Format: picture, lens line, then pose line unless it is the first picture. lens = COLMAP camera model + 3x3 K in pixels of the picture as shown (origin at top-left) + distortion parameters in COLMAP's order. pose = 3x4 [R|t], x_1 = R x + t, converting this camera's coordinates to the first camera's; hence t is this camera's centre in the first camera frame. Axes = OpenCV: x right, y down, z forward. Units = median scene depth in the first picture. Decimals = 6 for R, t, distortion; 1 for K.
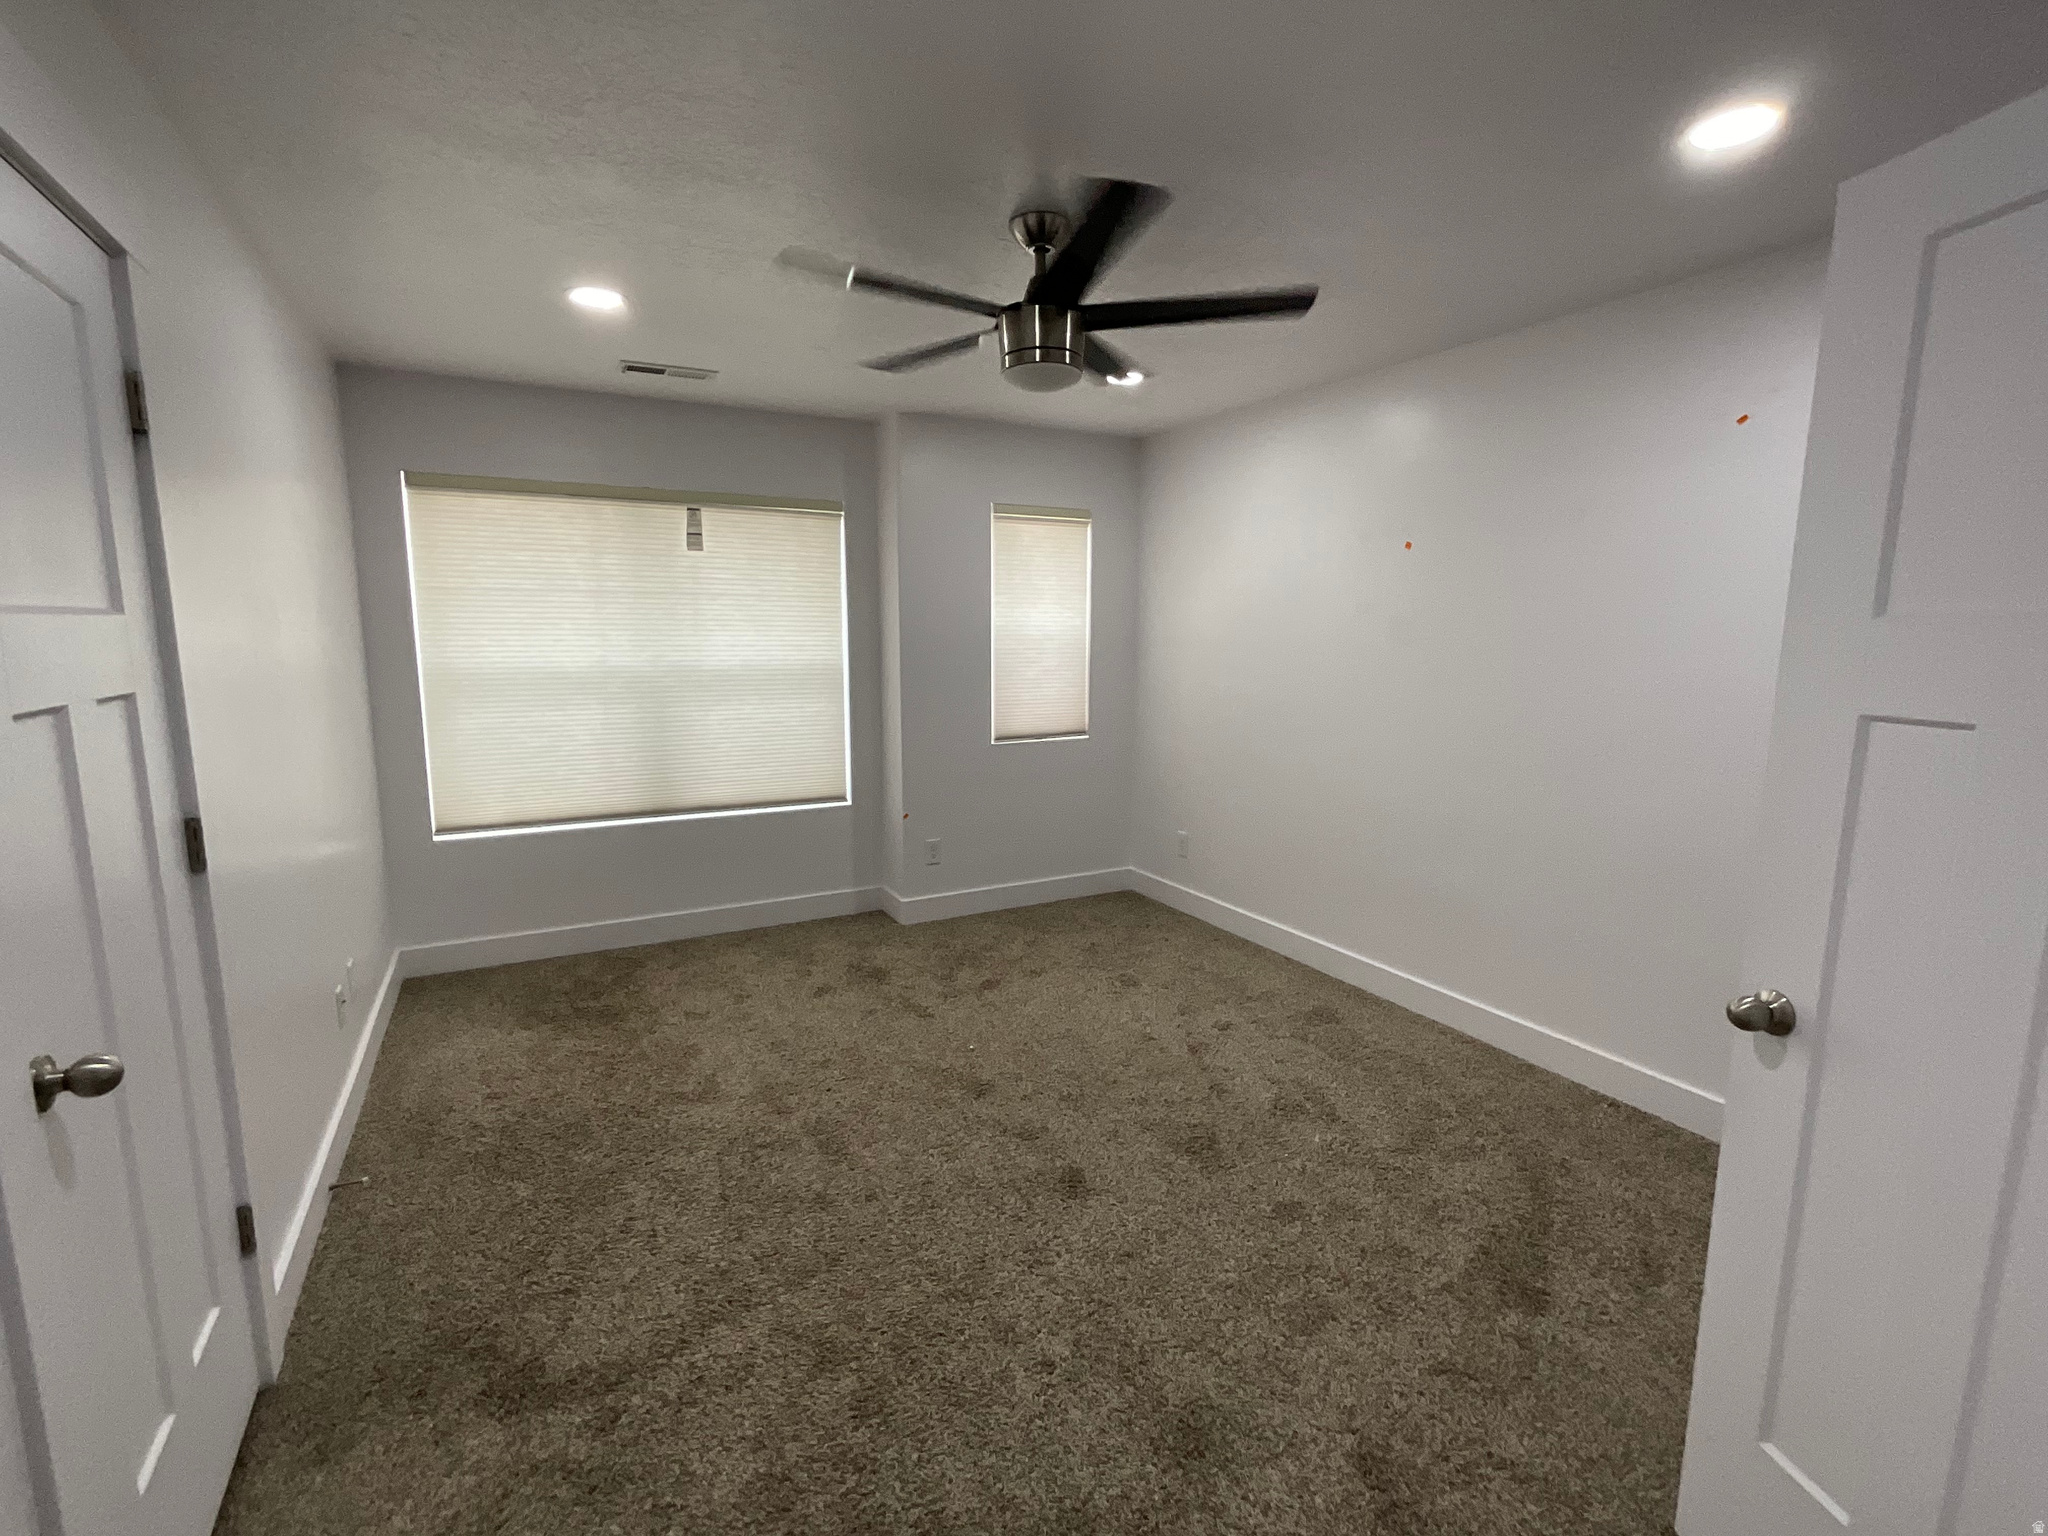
lens RADIAL K [[930.6, 0, 1033.3], [0, 930.6, 776.2], [0, 0, 1]] dist [-0.003234, 0.002081]
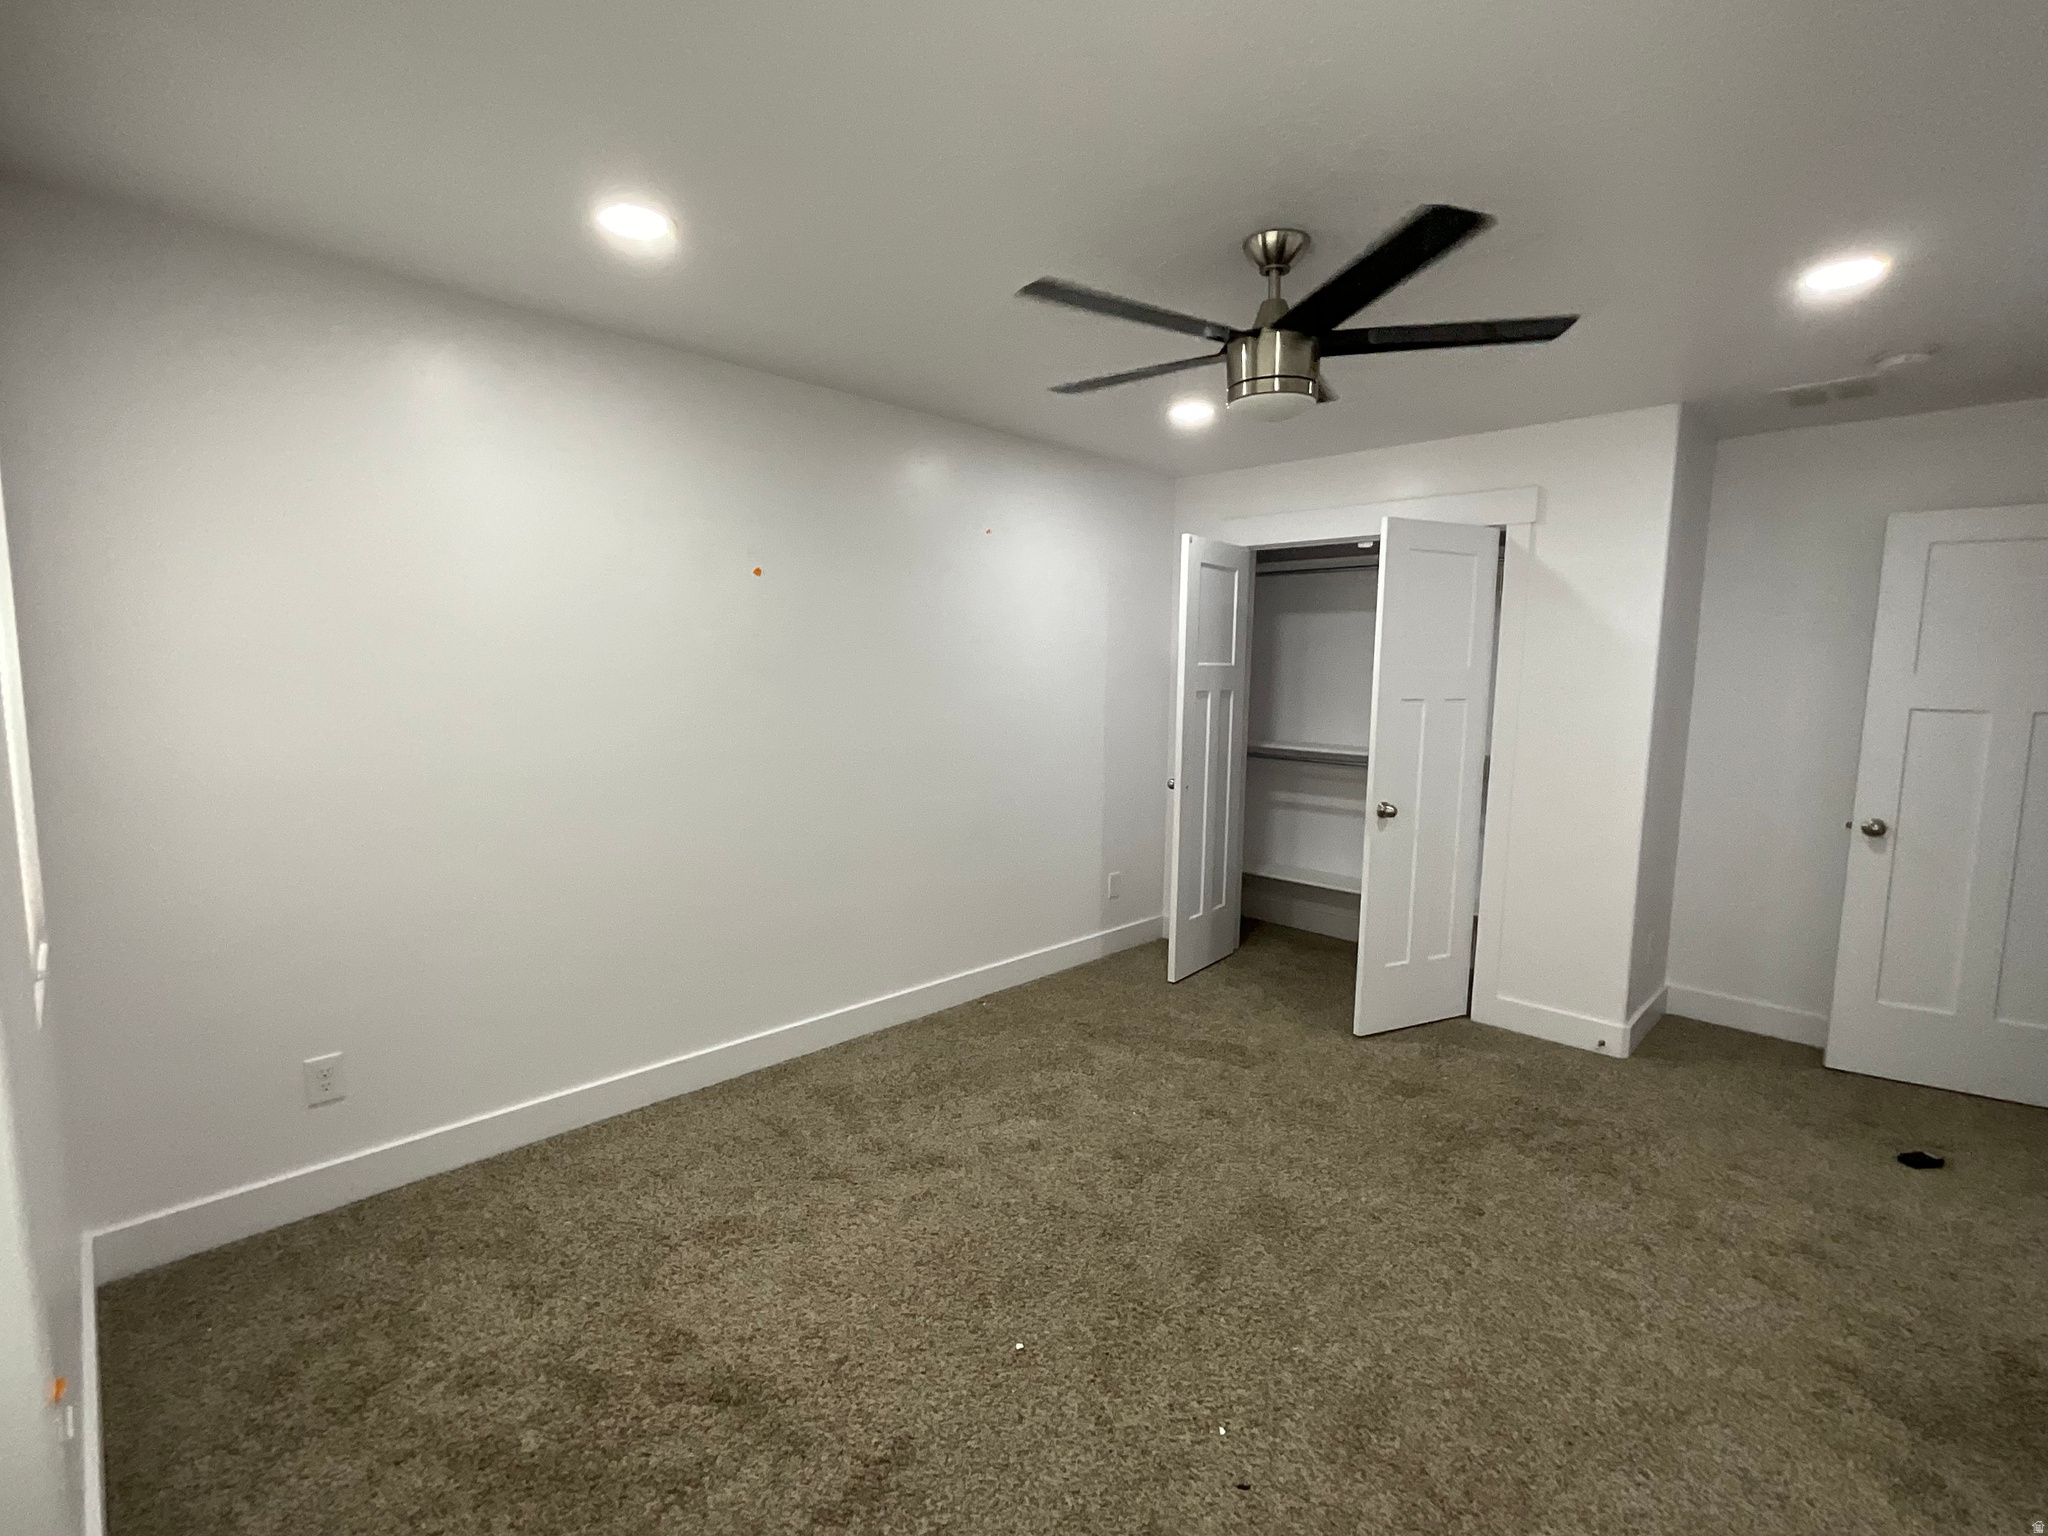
lens RADIAL K [[930.6, 0, 1038.9], [0, 930.6, 761.7], [0, 0, 1]] dist [-0.003234, 0.002081]
pose [[-0.293849, -0.105581, 0.950003, -0.543345], [0.134789, 0.979373, 0.150537, -0.156828], [-0.946300, 0.172285, -0.273557, 0.968536]]
